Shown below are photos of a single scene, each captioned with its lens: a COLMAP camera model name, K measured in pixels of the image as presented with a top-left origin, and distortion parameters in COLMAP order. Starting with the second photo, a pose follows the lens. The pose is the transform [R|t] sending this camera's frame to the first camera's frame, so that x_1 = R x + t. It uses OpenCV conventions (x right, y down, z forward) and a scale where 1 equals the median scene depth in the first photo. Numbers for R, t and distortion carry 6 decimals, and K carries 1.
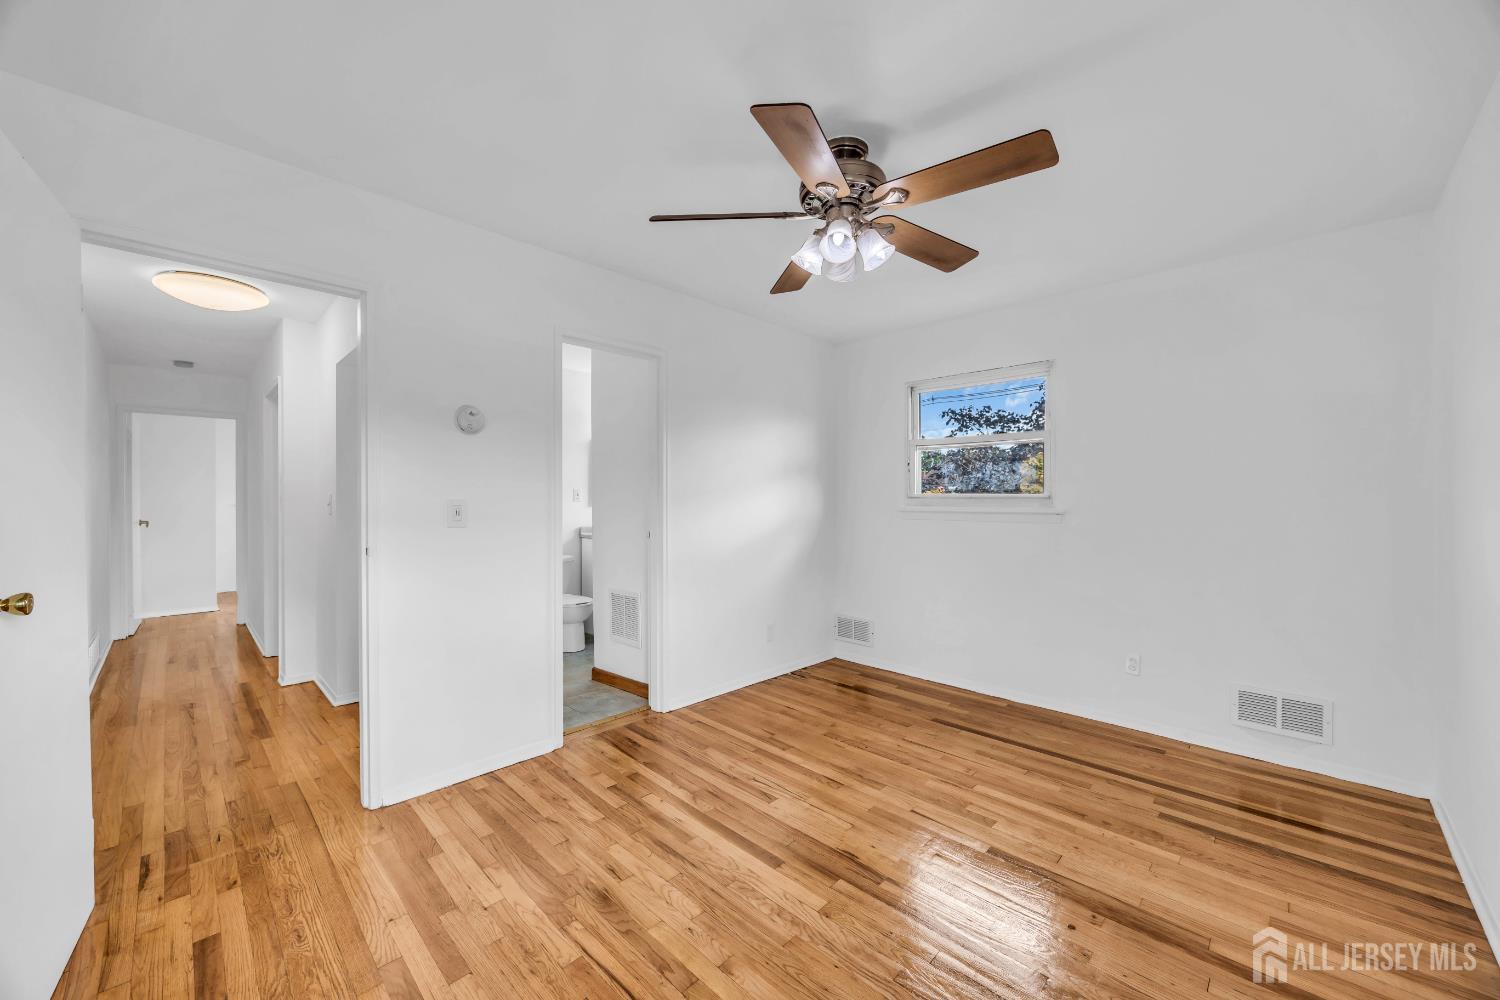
lens RADIAL K [[579.2, 0, 757.9], [0, 579.2, 497.0], [0, 0, 1]] dist [0.002477, 0.000150]
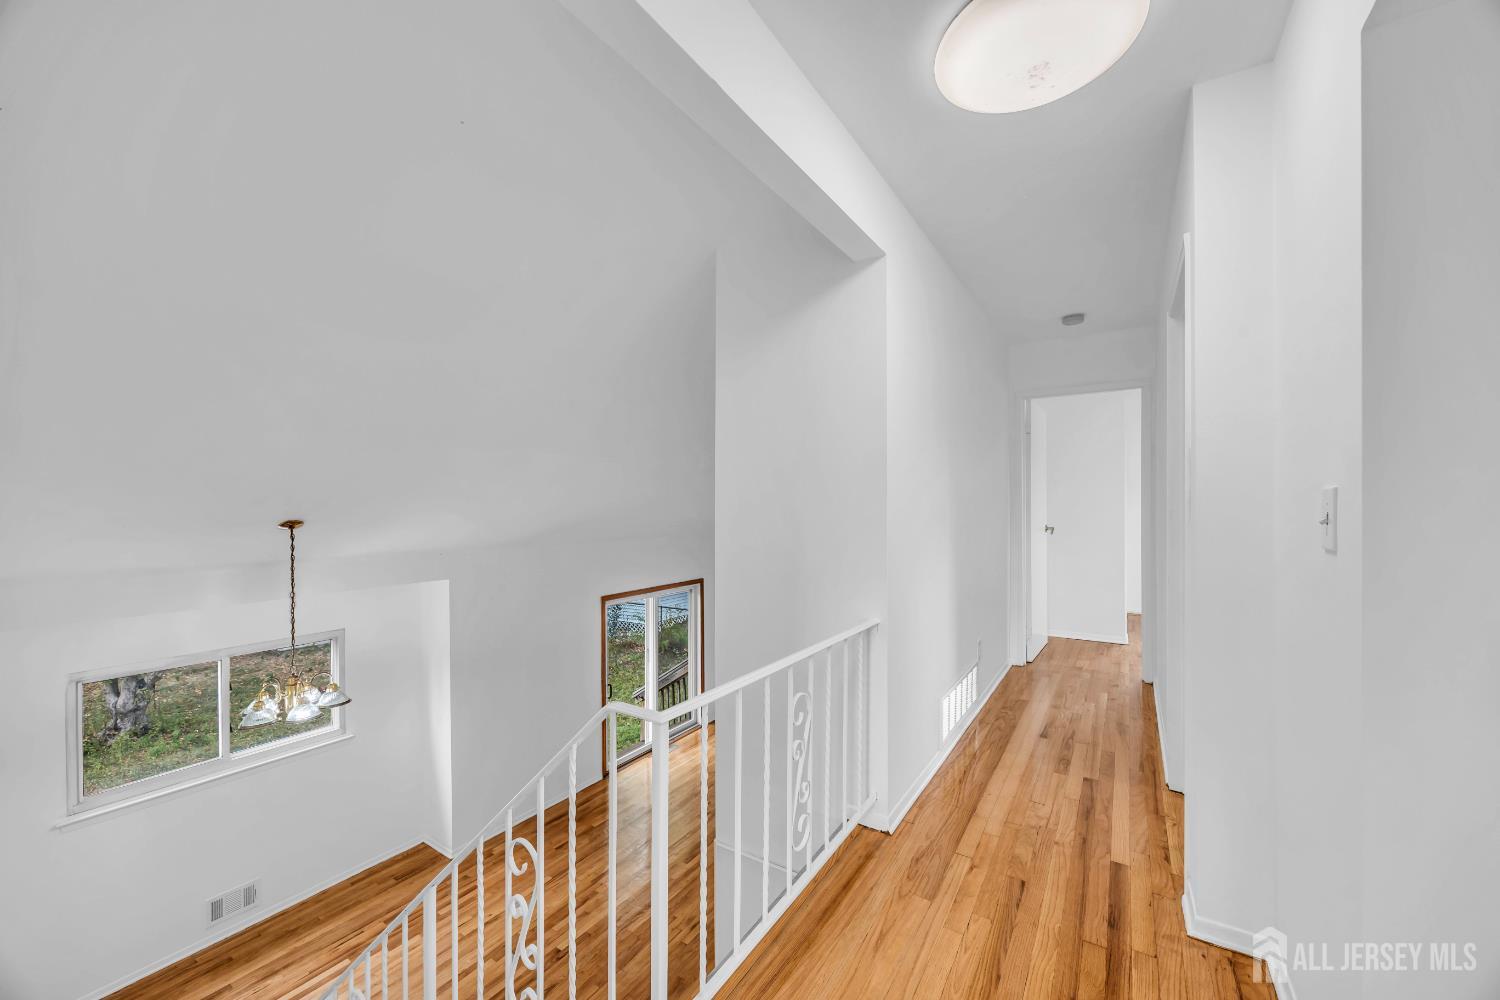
lens RADIAL K [[579.2, 0, 756.1], [0, 579.2, 505.7], [0, 0, 1]] dist [0.002477, 0.000150]
pose [[0.205374, 0.003641, -0.978677, -0.339962], [0.011801, 0.999911, 0.006196, 0.000310], [0.978612, -0.012822, 0.205313, 0.441209]]
